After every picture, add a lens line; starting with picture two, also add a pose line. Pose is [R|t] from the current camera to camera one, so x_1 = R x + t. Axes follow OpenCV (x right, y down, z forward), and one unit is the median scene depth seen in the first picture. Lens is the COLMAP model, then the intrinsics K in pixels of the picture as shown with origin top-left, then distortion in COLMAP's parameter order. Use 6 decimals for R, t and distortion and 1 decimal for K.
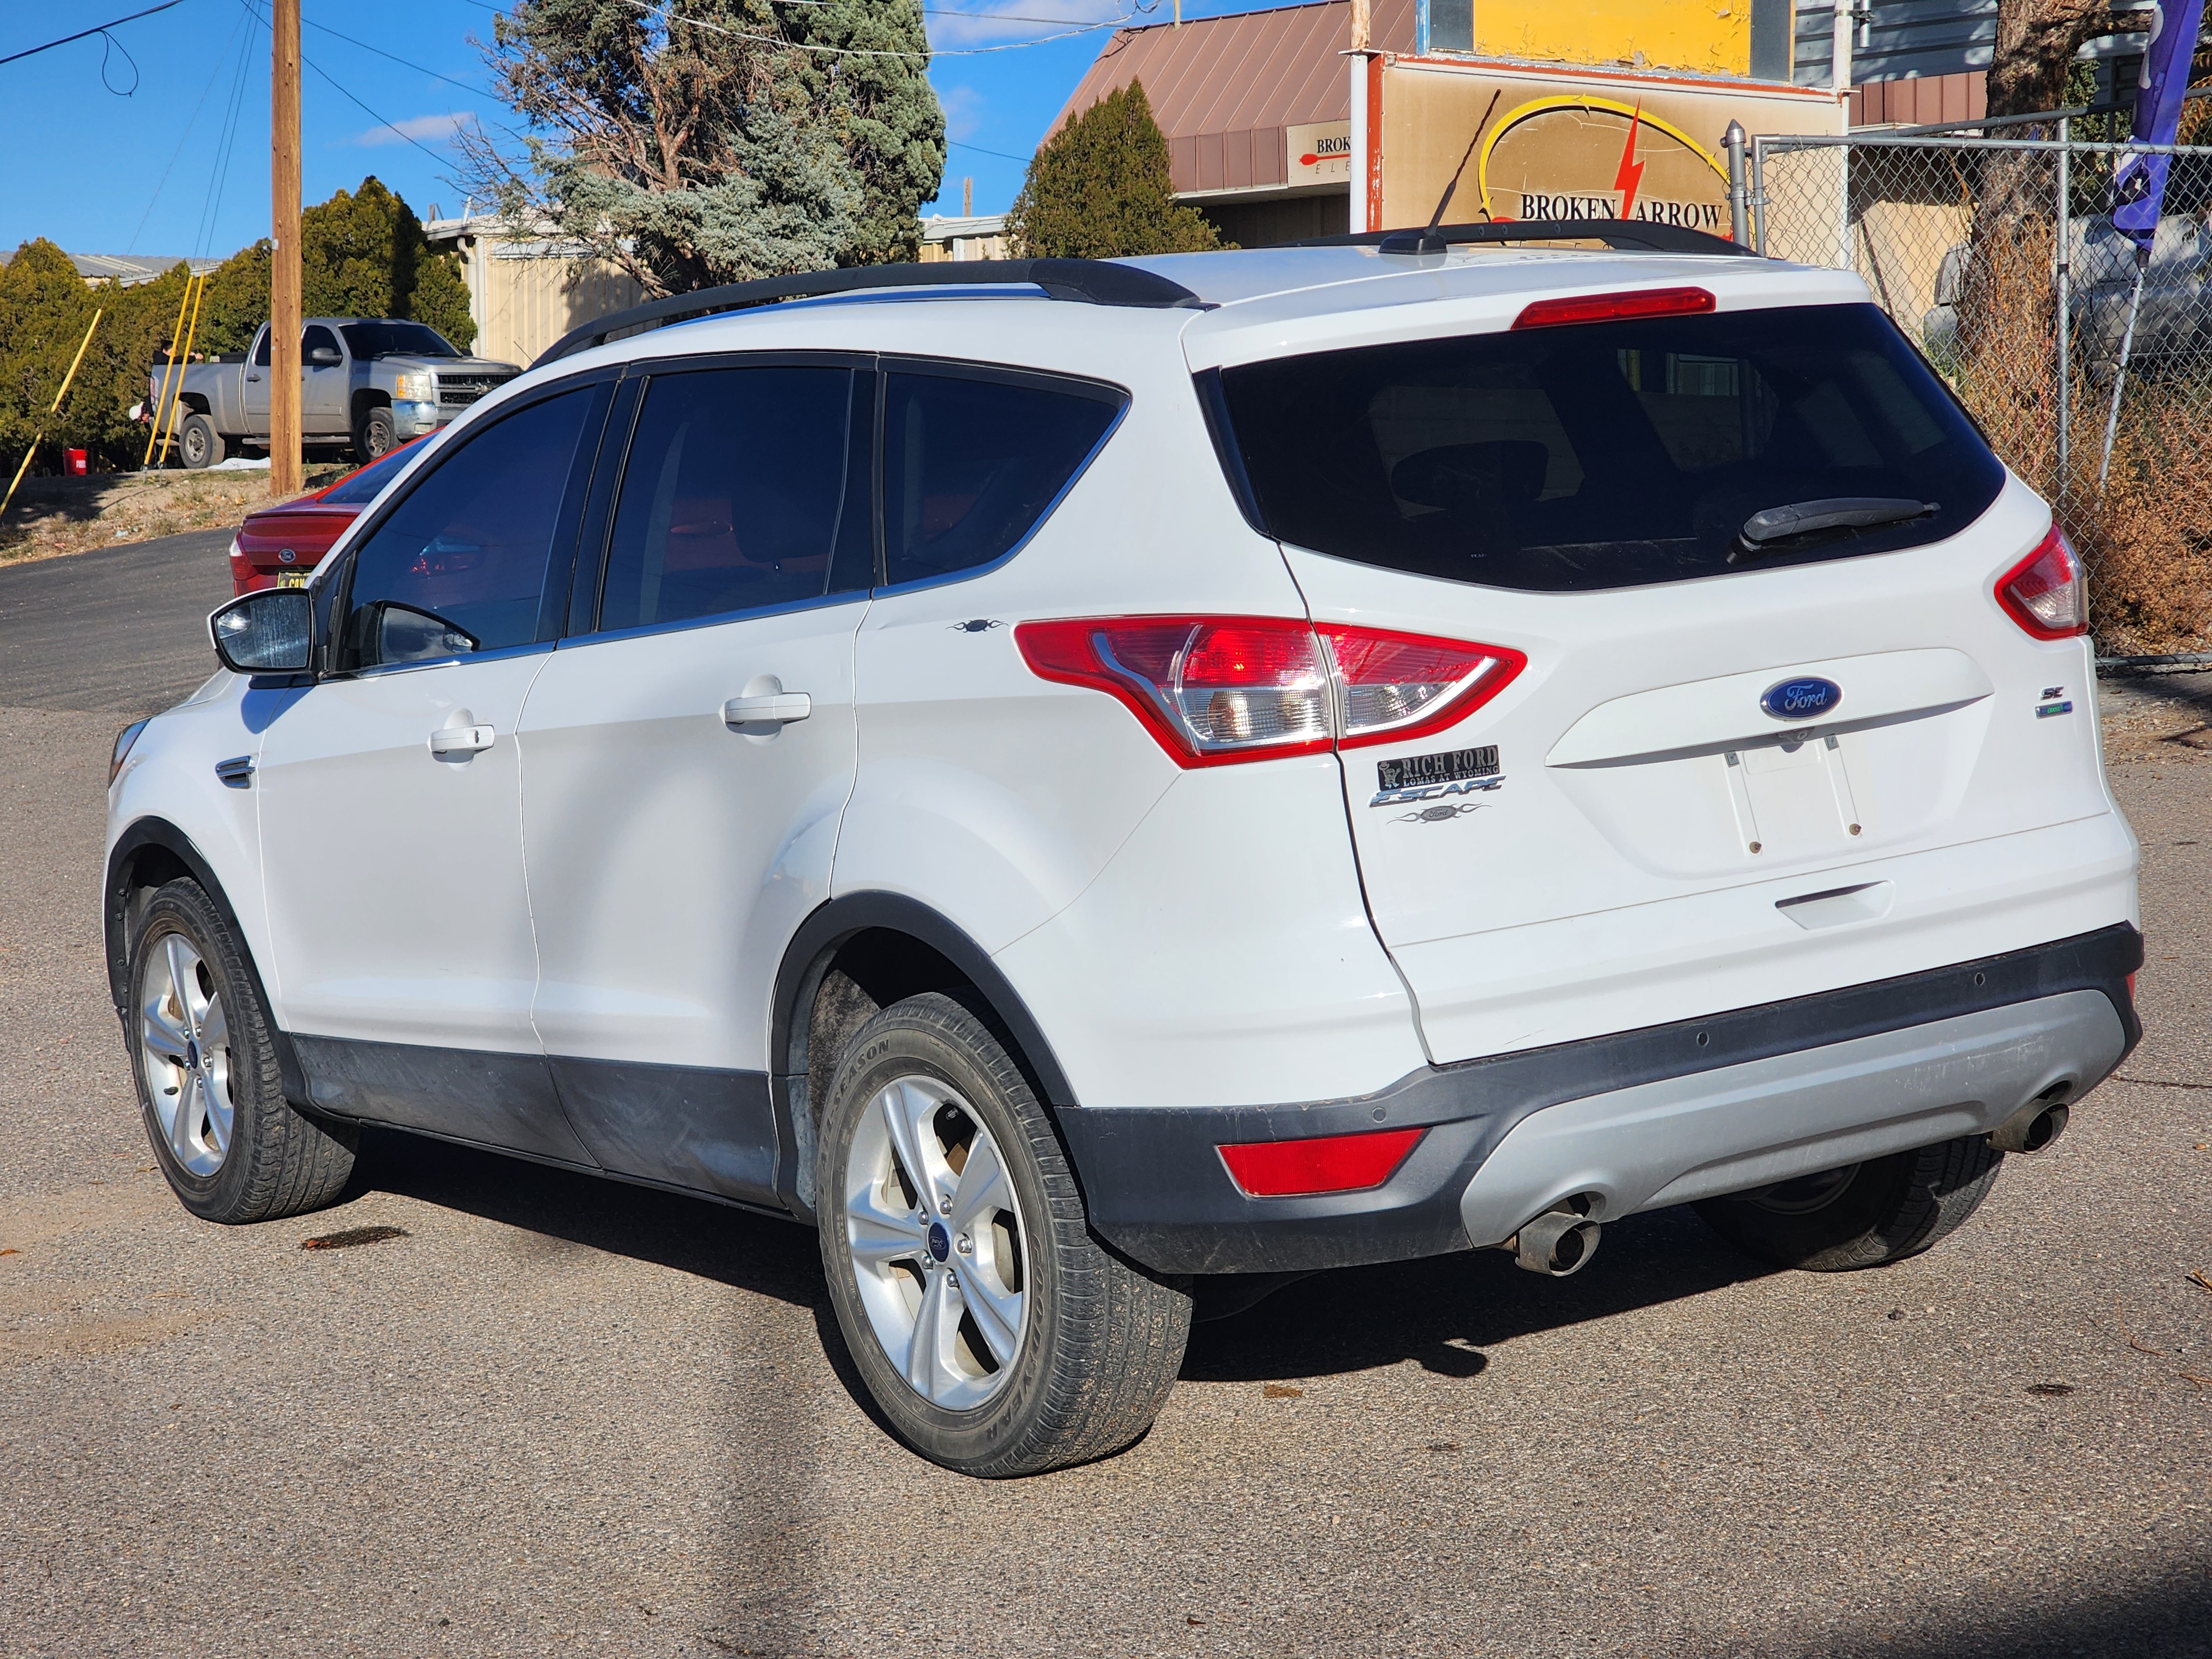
lens RADIAL K [[4511.5, 0, 1111.4], [0, 4511.5, 841.4], [0, 0, 1]] dist [-0.046302, 0.000000]
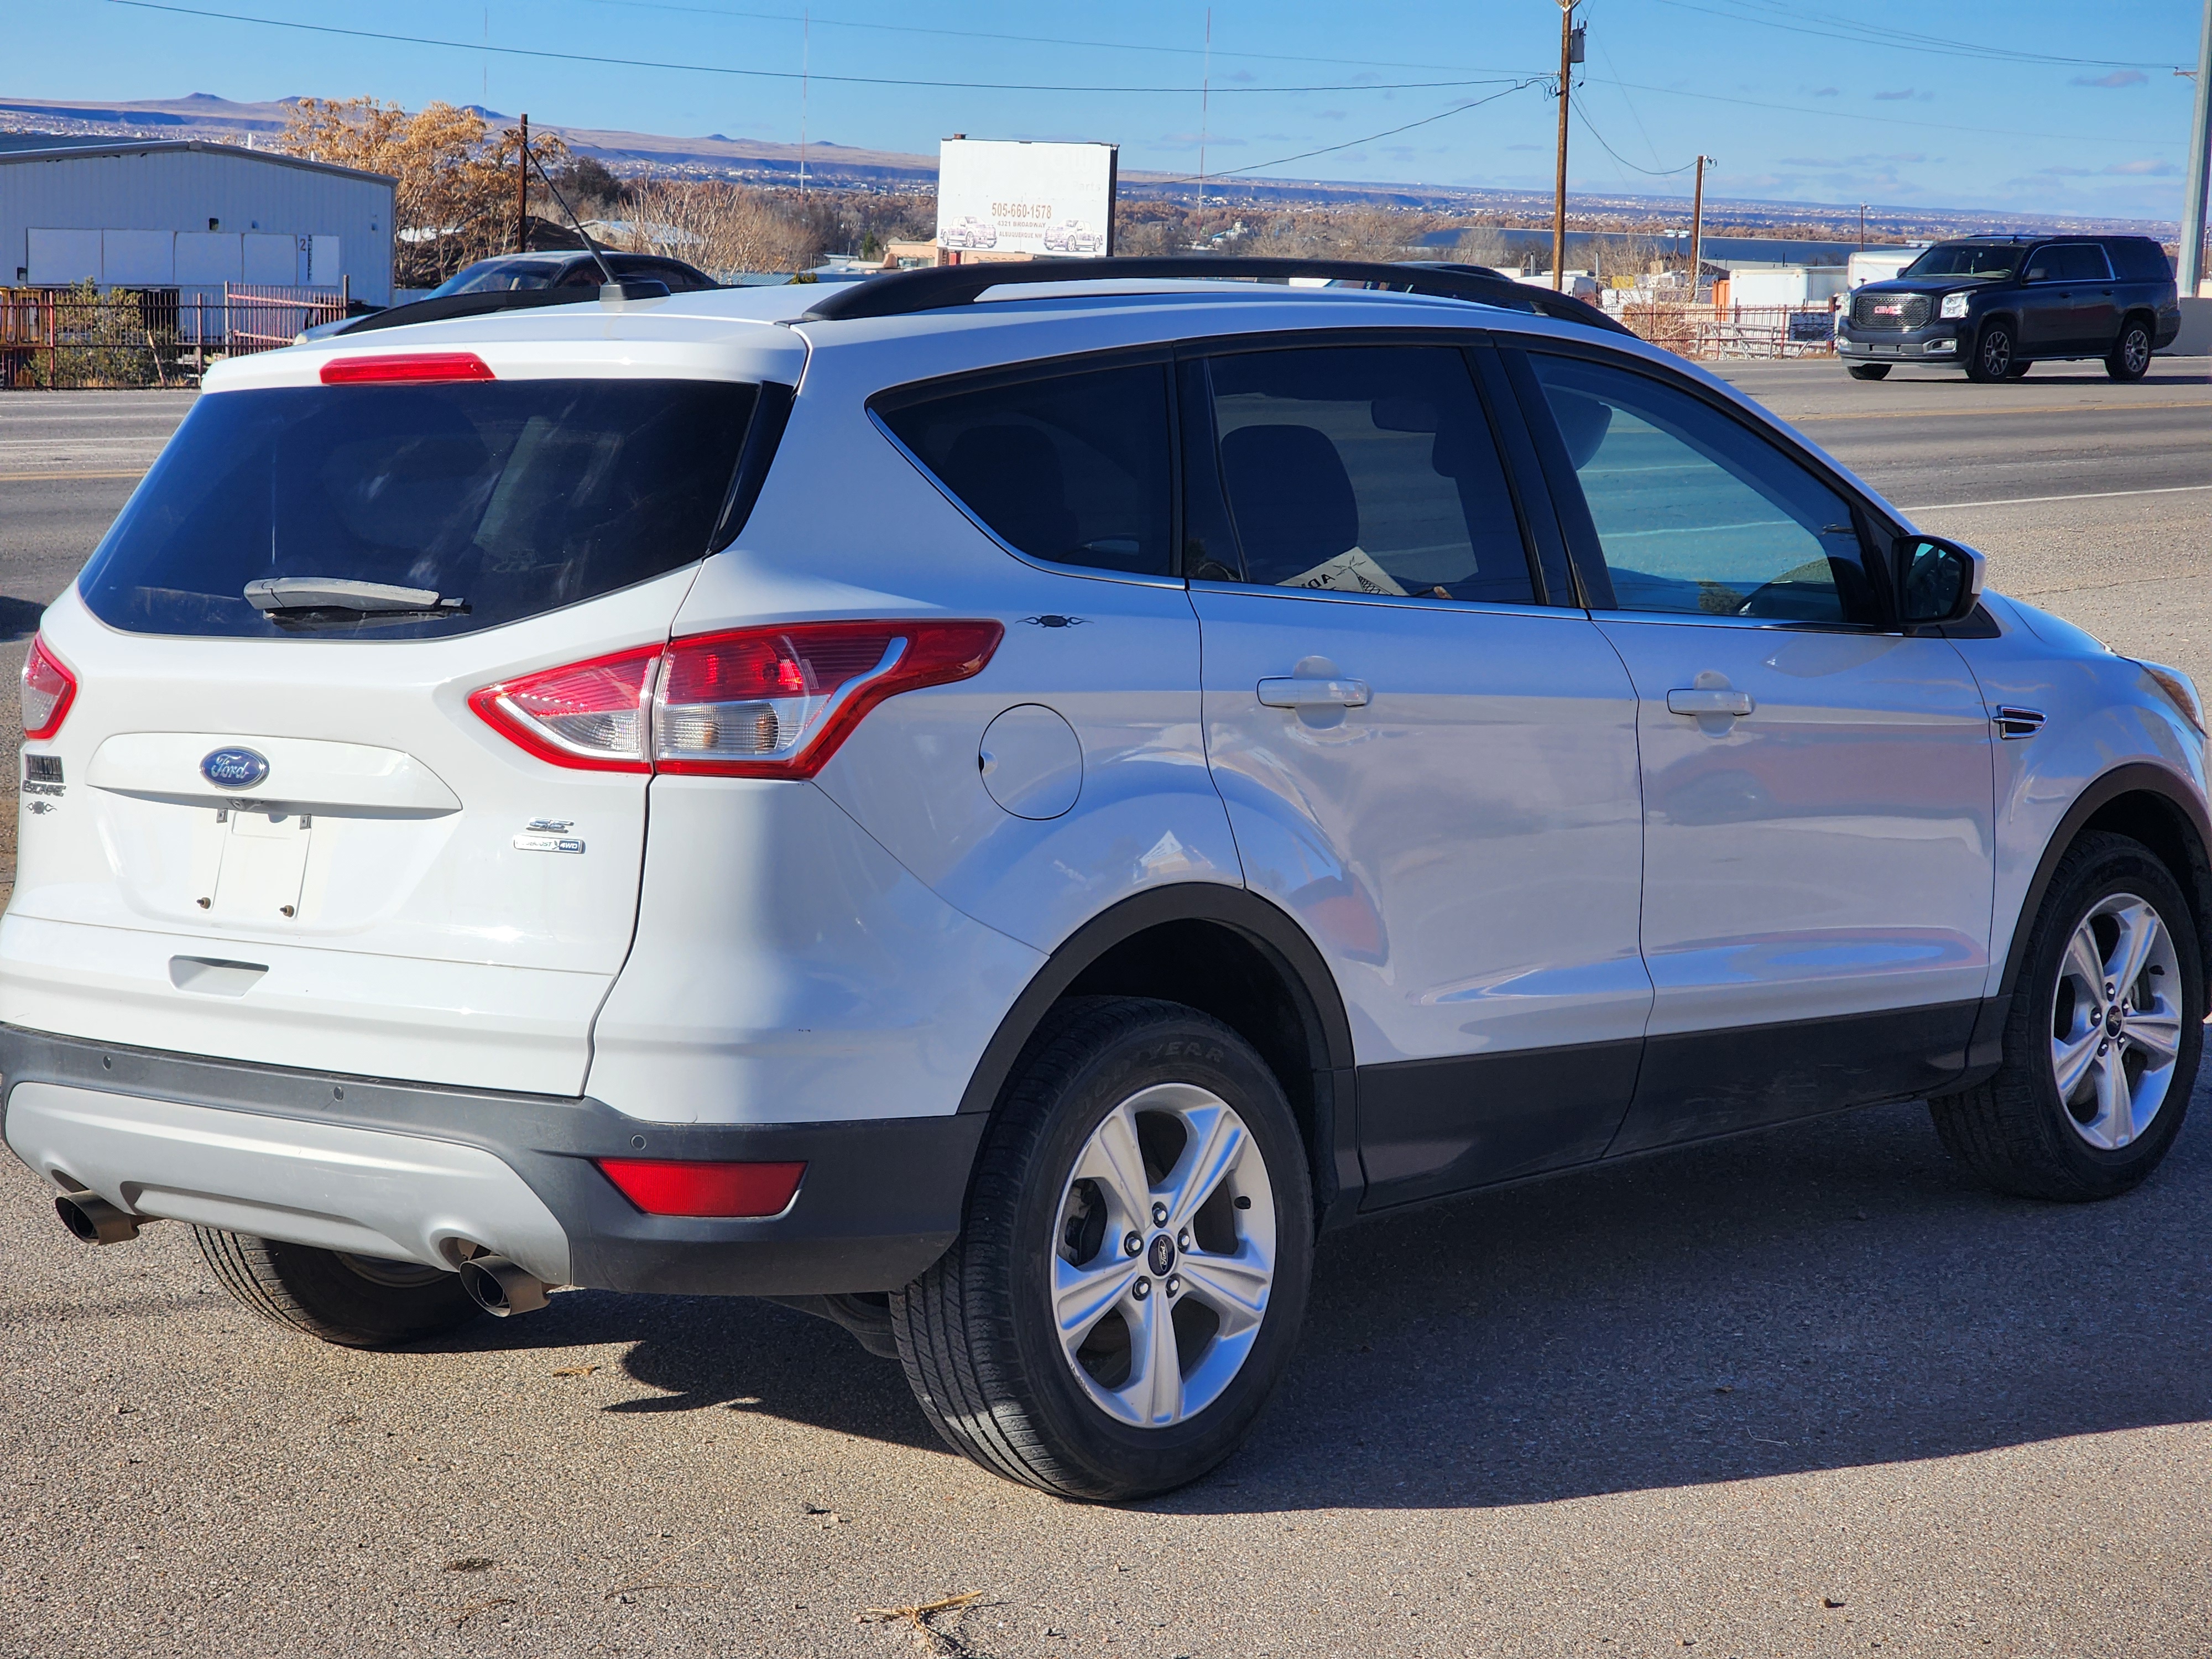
lens RADIAL K [[4511.5, 0, 1109.6], [0, 4511.5, 836.9], [0, 0, 1]] dist [-0.046302, 0.000000]
pose [[0.234477, 0.165520, -0.957927, 1.172688], [-0.116136, 0.983110, 0.141444, -0.182806], [0.965159, 0.078085, 0.249740, 0.940848]]
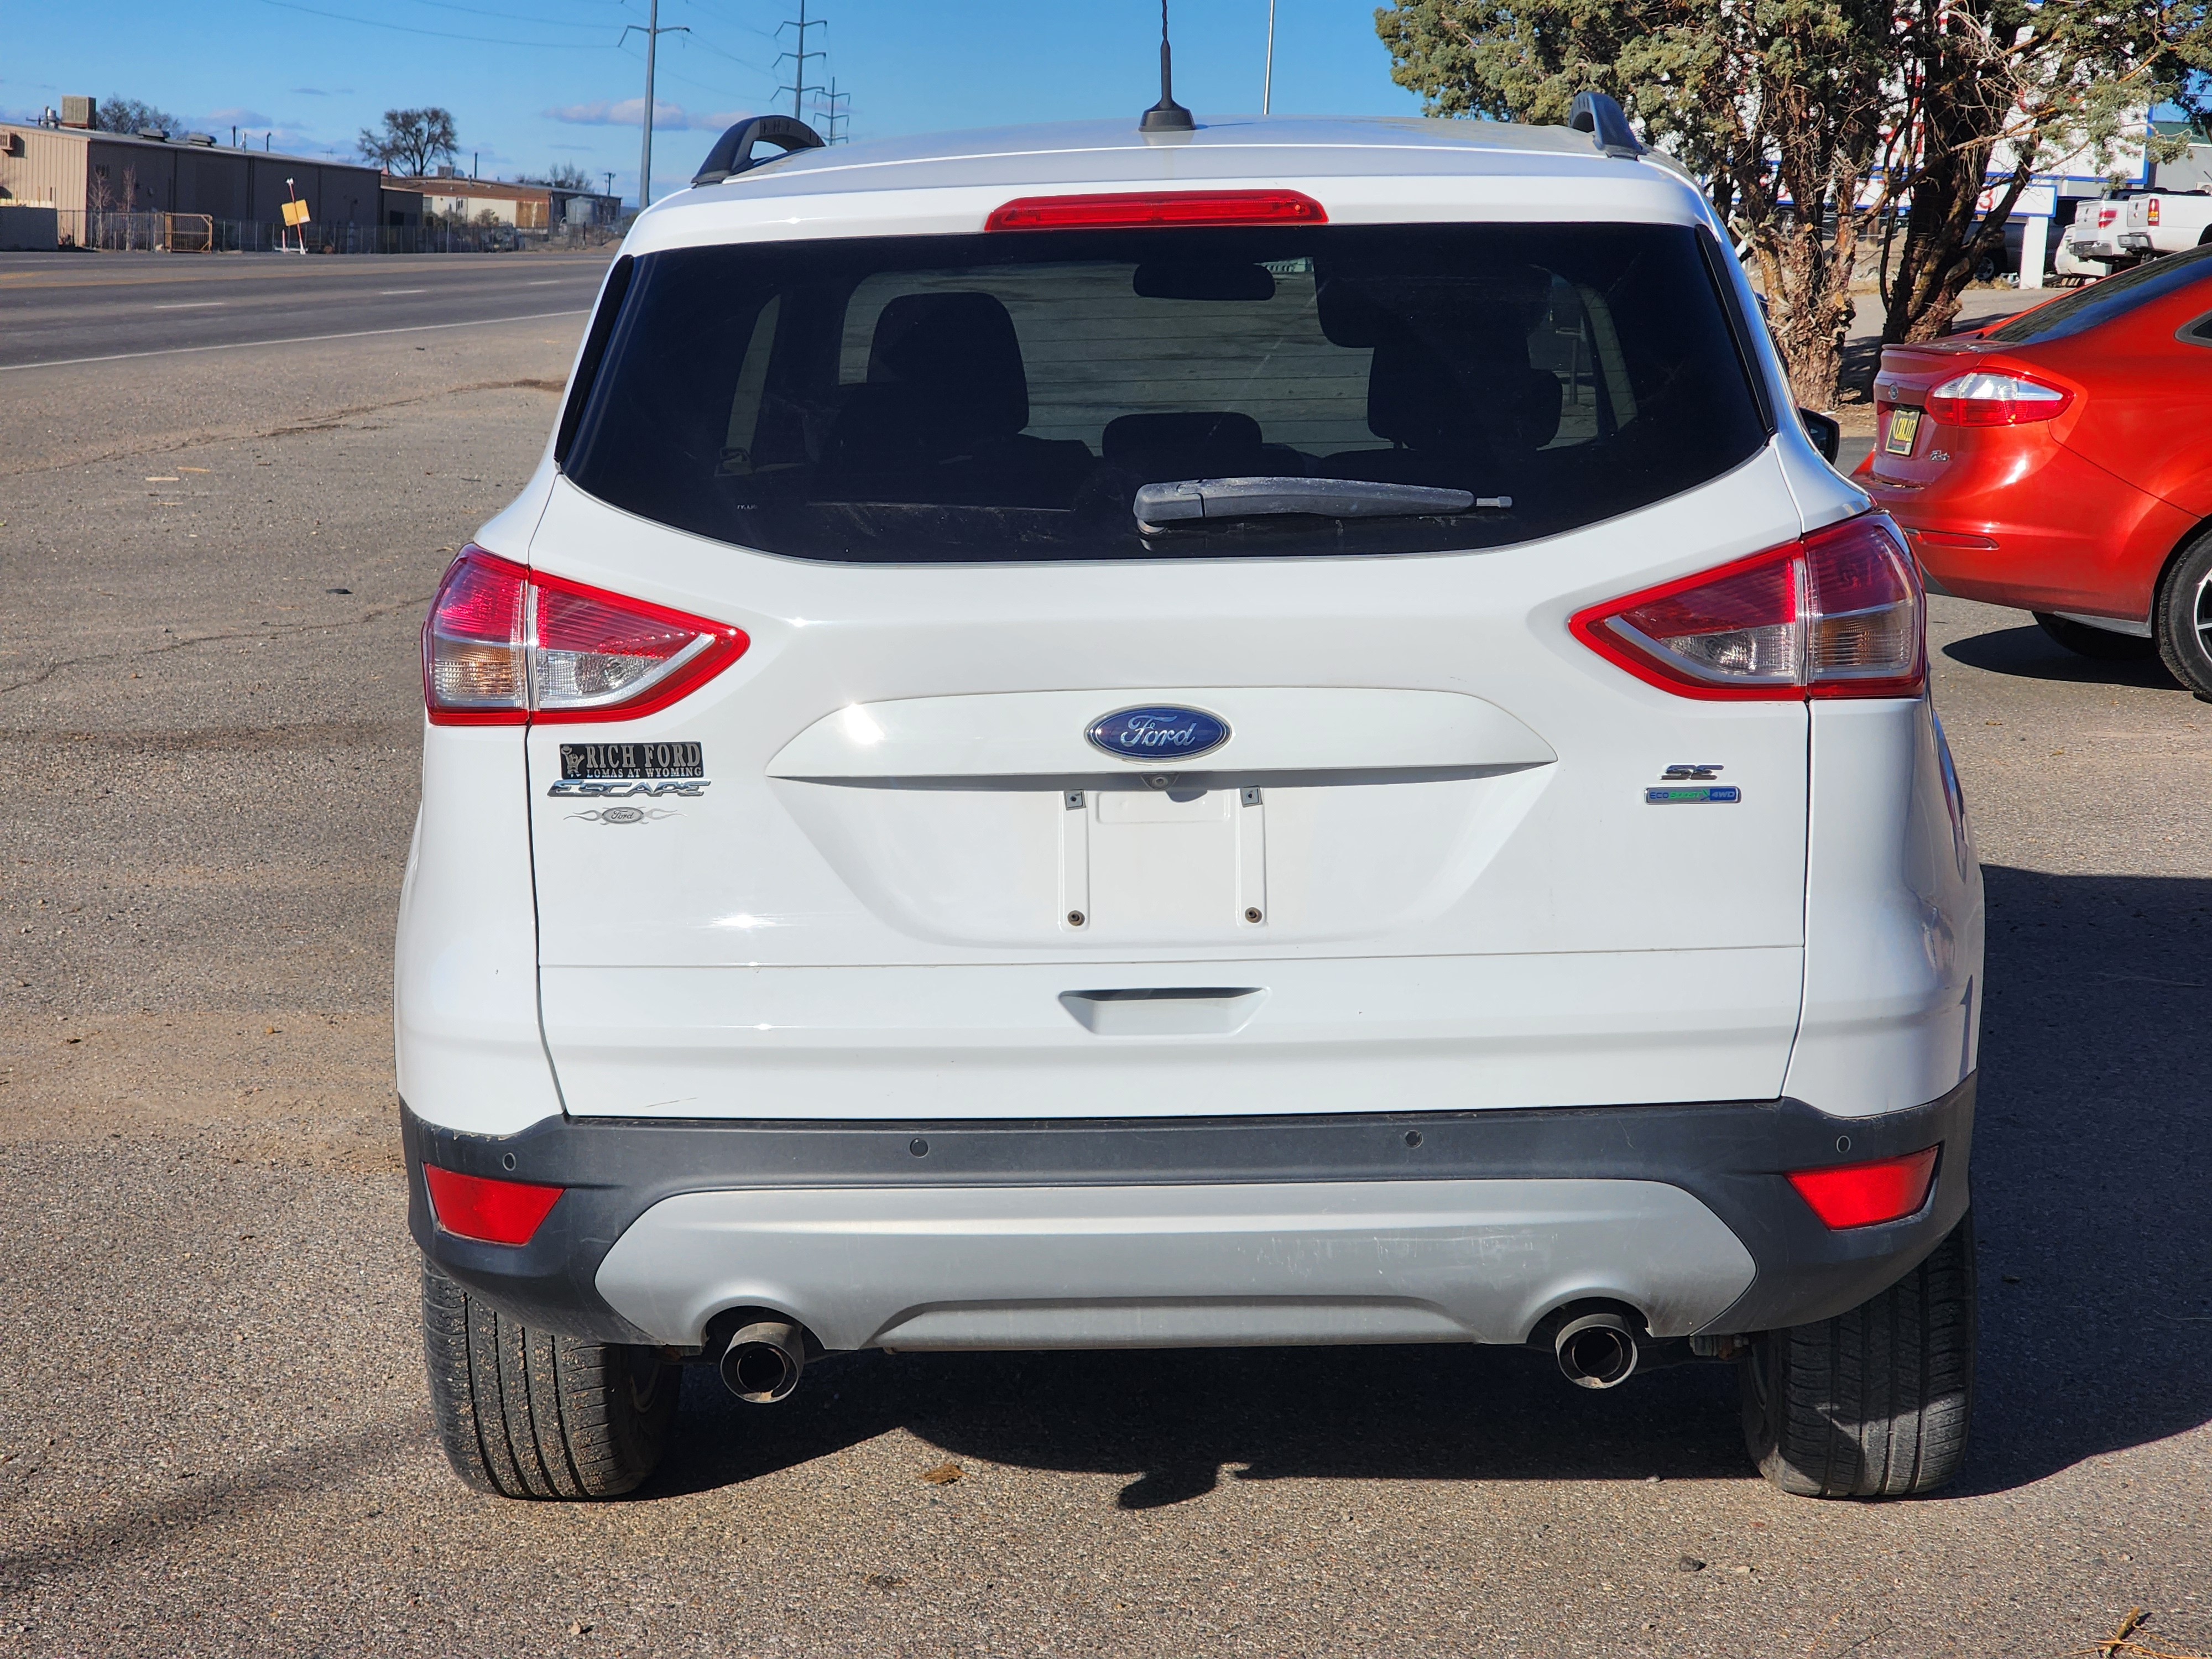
lens RADIAL K [[4511.5, 0, 1098.7], [0, 4511.5, 806.8], [0, 0, 1]] dist [-0.046302, 0.000000]
pose [[0.790447, 0.137702, -0.596852, 0.606657], [-0.111998, 0.990468, 0.080190, -0.080133], [0.602205, 0.003460, 0.798334, 0.381567]]
